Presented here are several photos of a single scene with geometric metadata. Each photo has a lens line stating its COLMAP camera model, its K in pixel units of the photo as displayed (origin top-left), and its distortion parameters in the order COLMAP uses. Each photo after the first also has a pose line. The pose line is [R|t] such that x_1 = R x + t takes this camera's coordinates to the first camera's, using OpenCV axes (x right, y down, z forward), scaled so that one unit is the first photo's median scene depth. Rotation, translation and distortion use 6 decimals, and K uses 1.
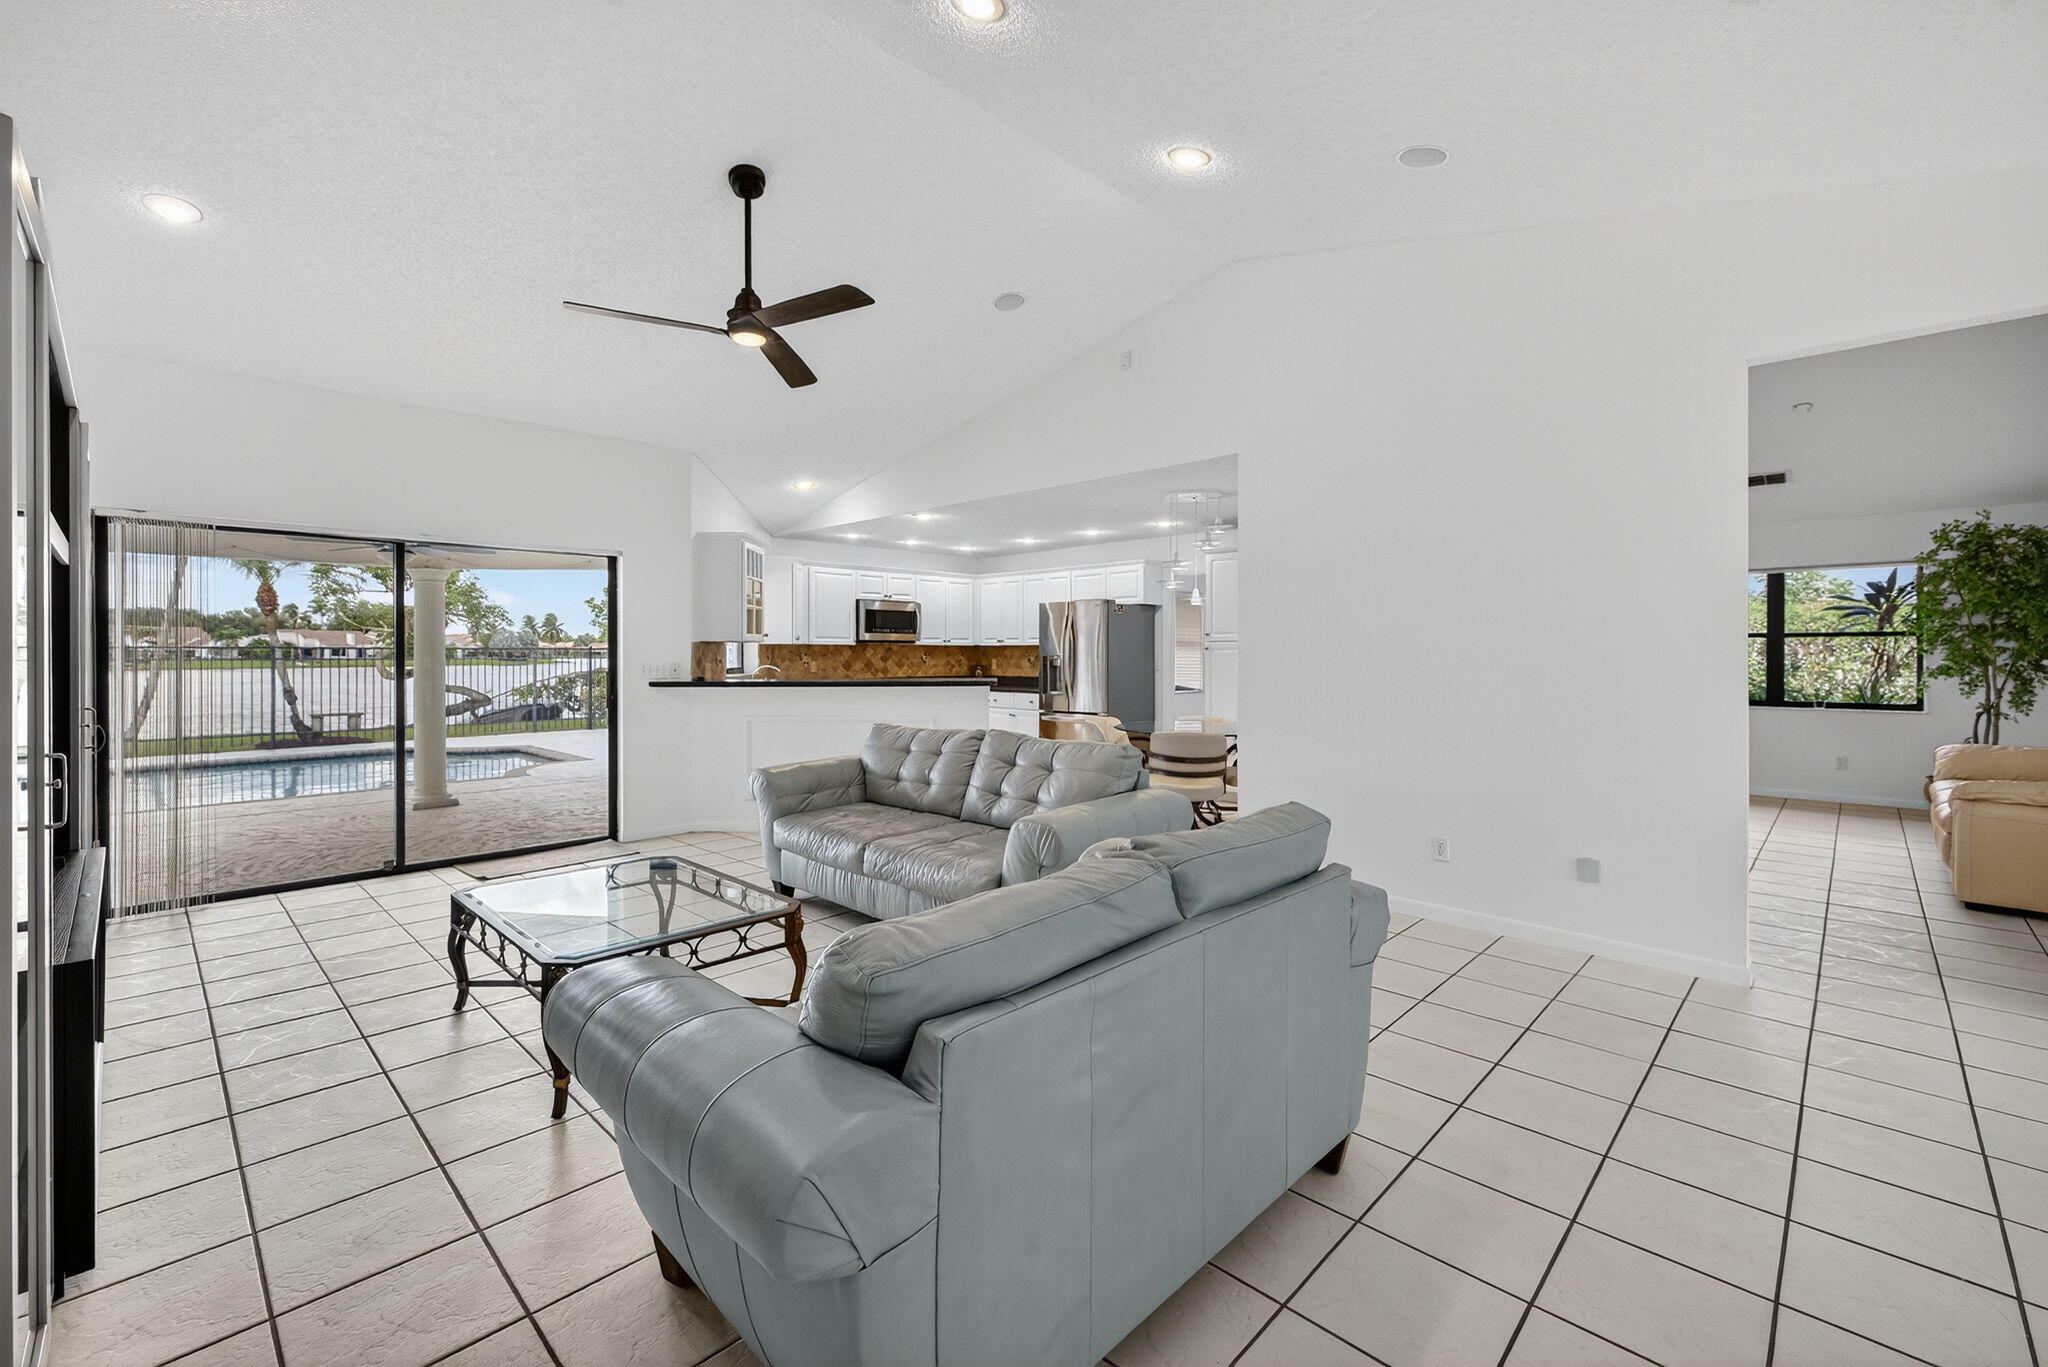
lens RADIAL K [[845.4, 0, 1023.2], [0, 845.4, 665.4], [0, 0, 1]] dist [0.004512, -0.000738]
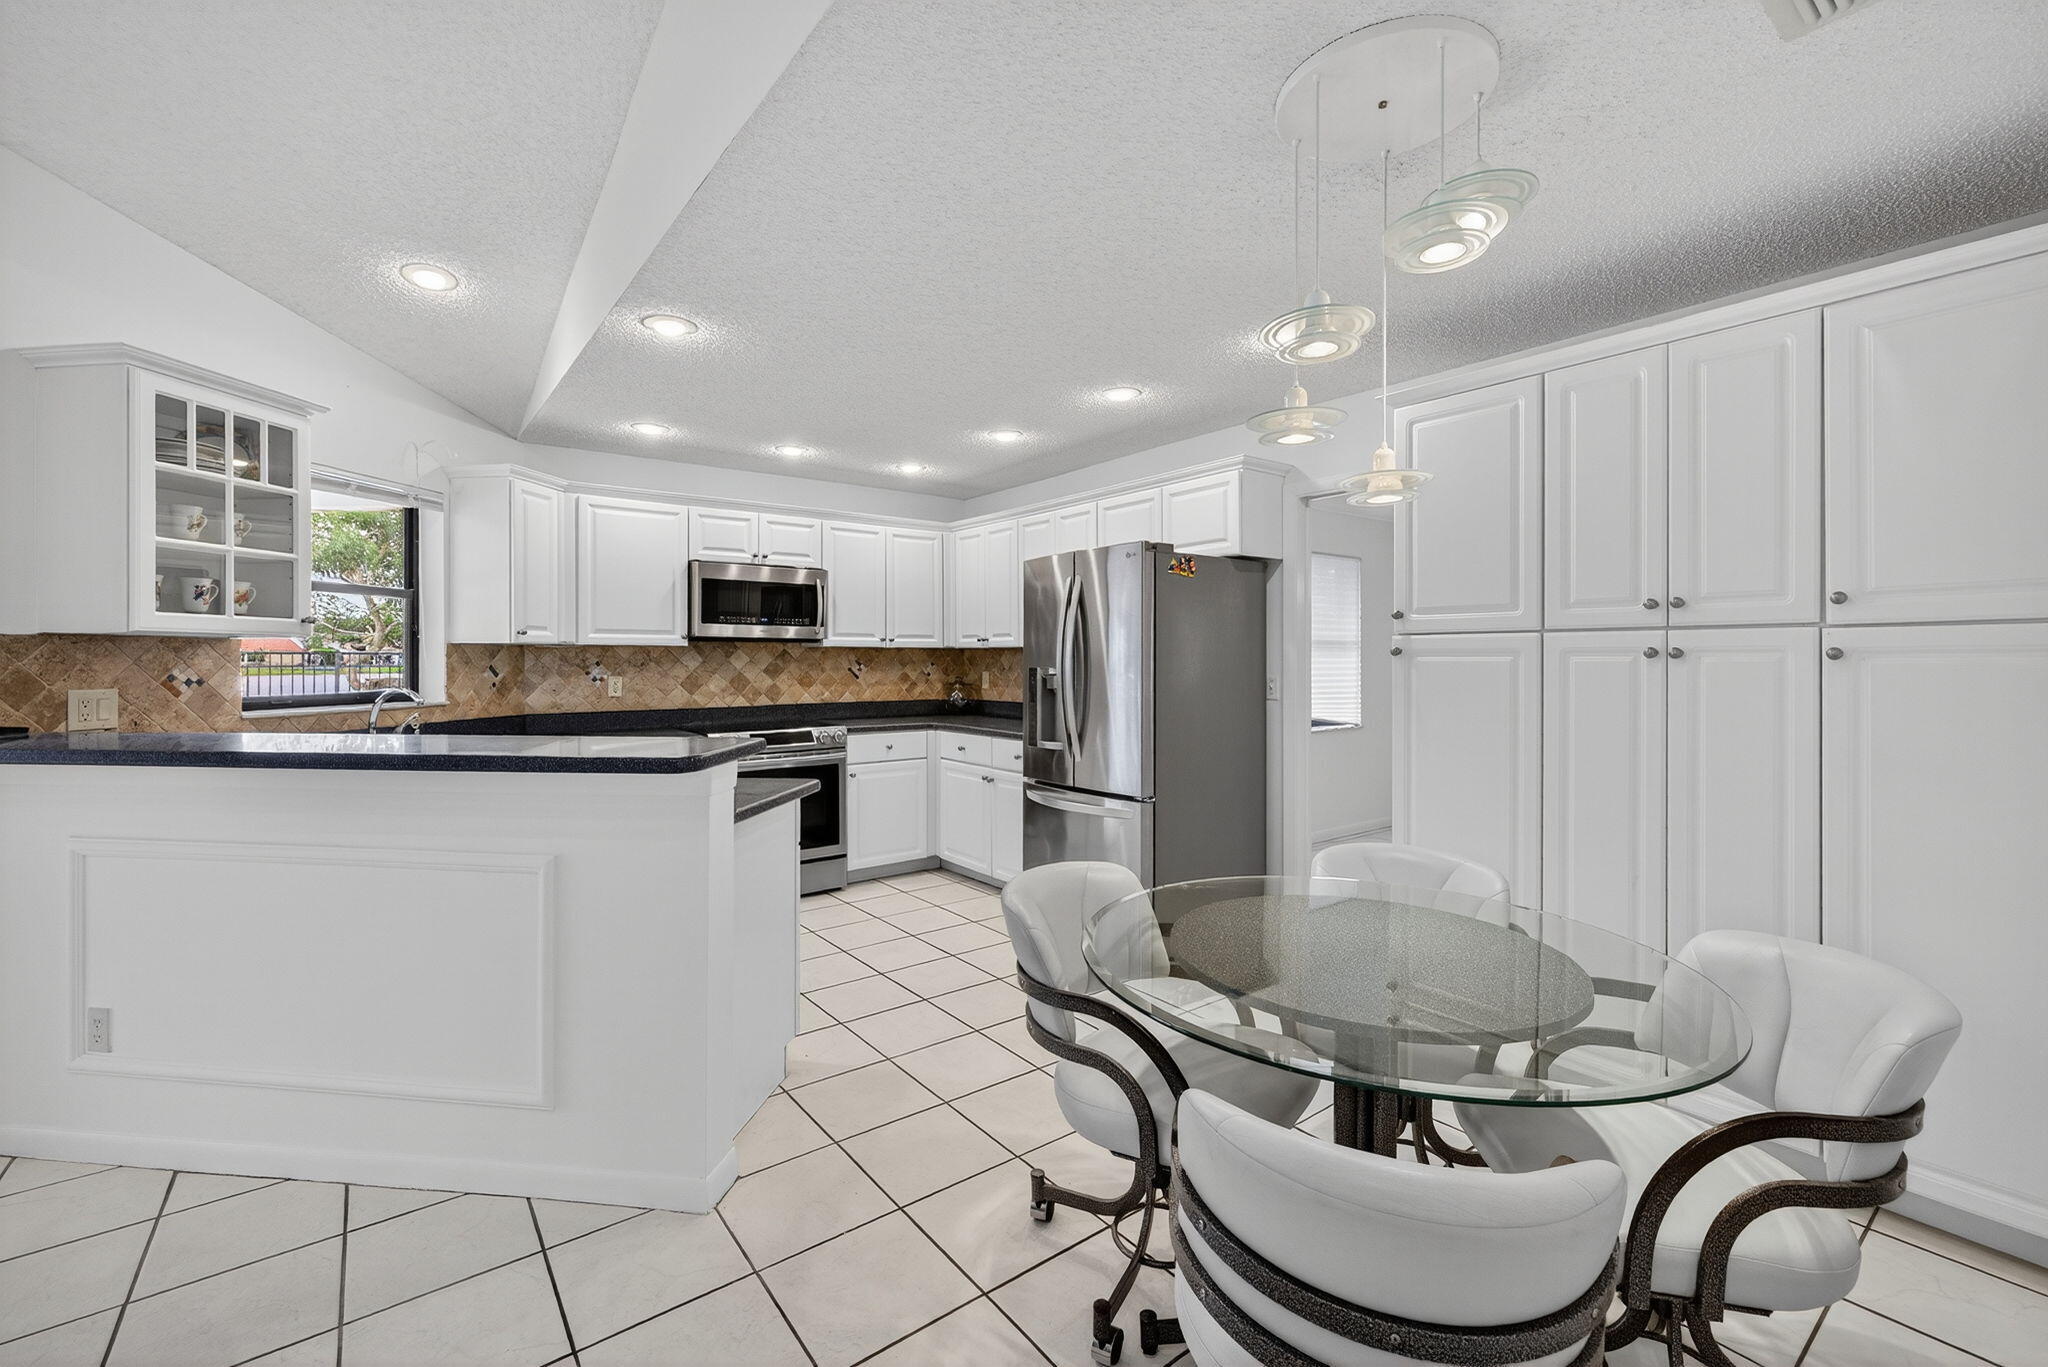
lens RADIAL K [[845.4, 0, 1023.2], [0, 845.4, 665.4], [0, 0, 1]] dist [0.004512, -0.000738]
pose [[0.989213, 0.002005, -0.146467, 0.088673], [-0.003090, 0.999969, -0.007178, -0.008917], [0.146449, 0.007553, 0.989189, 0.503050]]
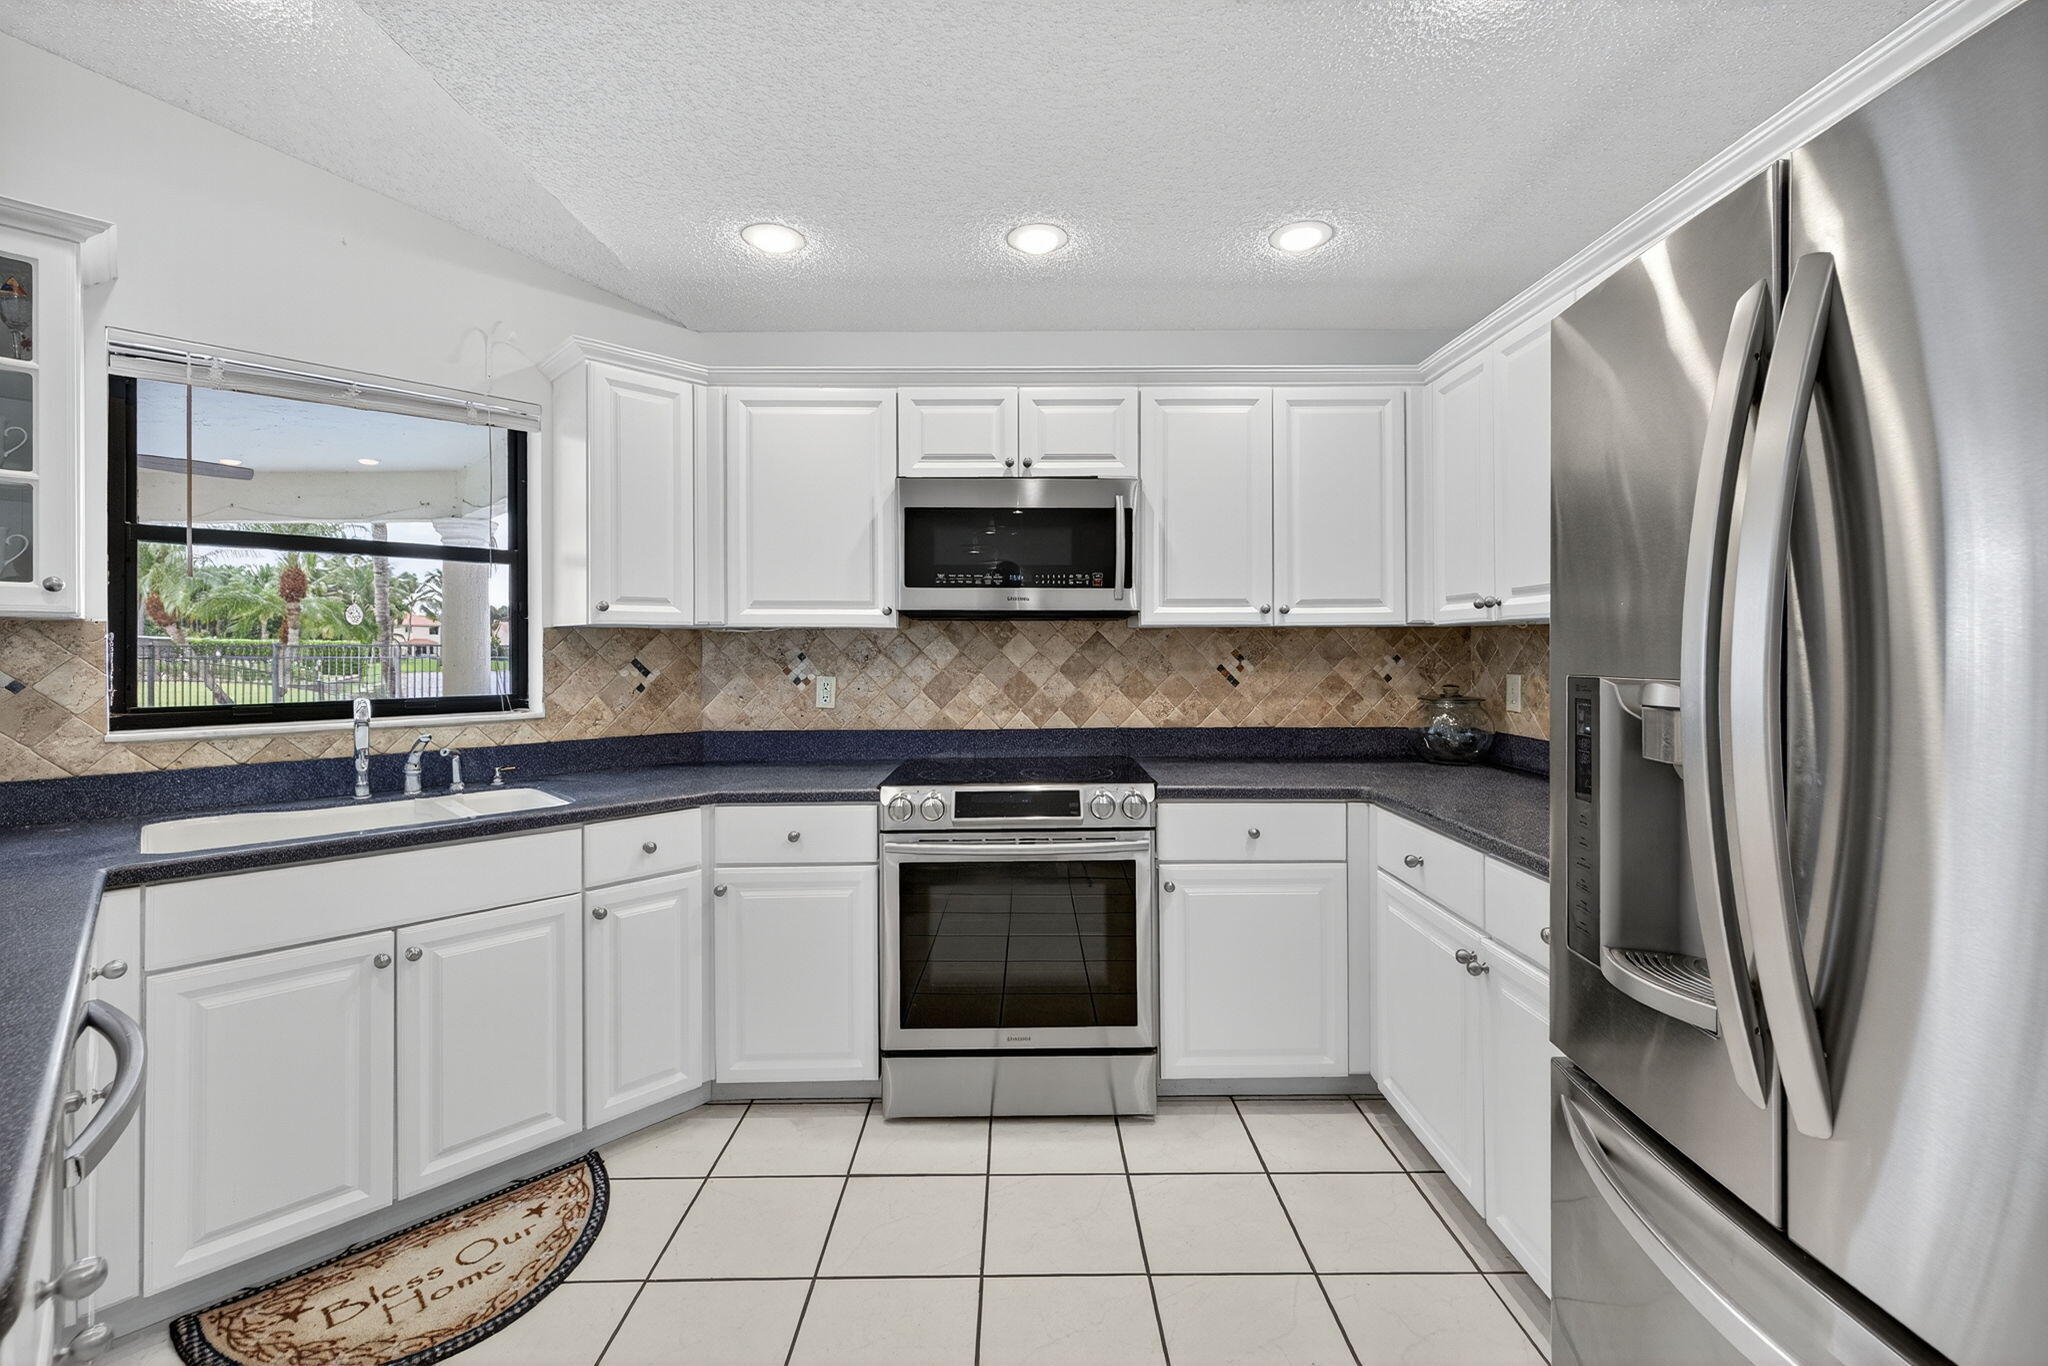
lens RADIAL K [[848.0, 0, 1031.9], [0, 848.0, 647.3], [0, 0, 1]] dist [0.002419, -0.000320]
pose [[0.704824, -0.001908, -0.709380, 0.058751], [-0.009377, 0.999884, -0.012006, -0.013604], [0.709321, 0.015114, 0.704724, 0.813905]]
